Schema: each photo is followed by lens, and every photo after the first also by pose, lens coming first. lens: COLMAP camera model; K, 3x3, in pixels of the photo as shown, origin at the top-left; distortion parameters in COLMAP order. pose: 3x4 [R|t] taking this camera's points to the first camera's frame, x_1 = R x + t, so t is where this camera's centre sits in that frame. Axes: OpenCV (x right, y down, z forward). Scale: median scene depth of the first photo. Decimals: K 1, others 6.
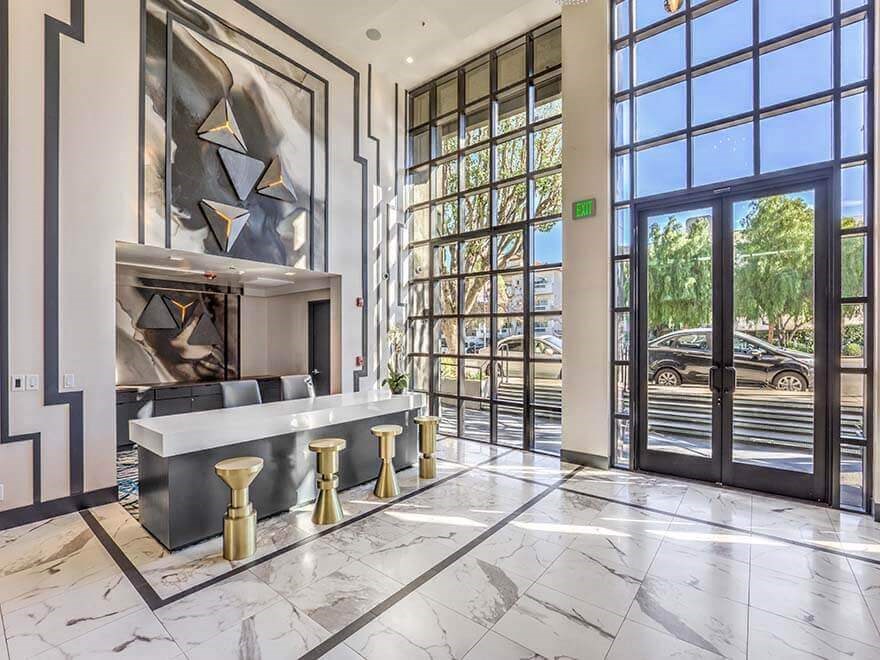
lens RADIAL K [[409.2, 0, 437.0], [0, 409.2, 338.0], [0, 0, 1]] dist [-0.025824, 0.006107]
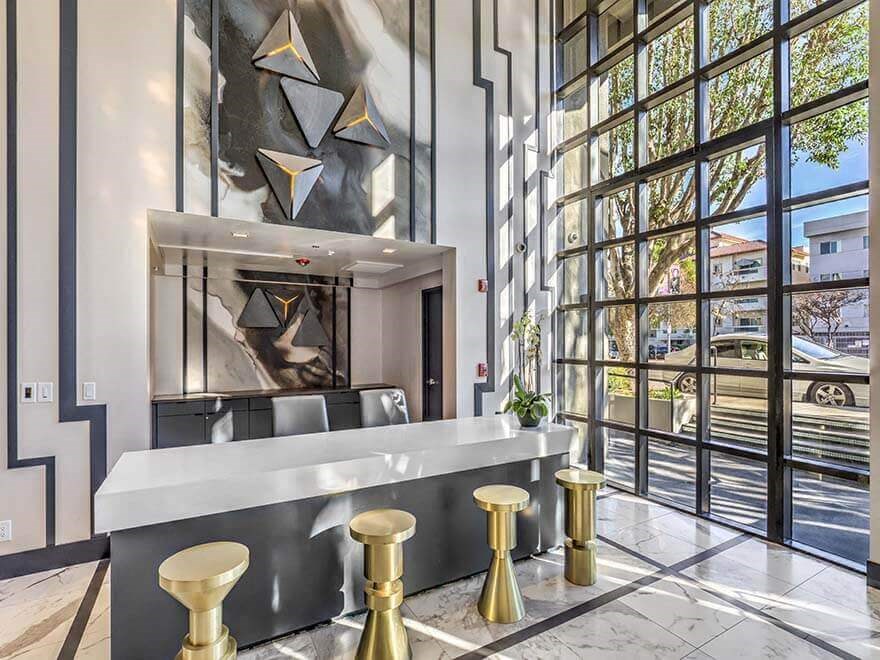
lens RADIAL K [[425.5, 0, 441.2], [0, 425.5, 343.5], [0, 0, 1]] dist [-0.019639, -0.000252]
pose [[0.932845, -0.000200, -0.360277, 0.007060], [0.002509, 0.999979, 0.005940, 0.007462], [0.360268, -0.006445, 0.932827, 0.320978]]
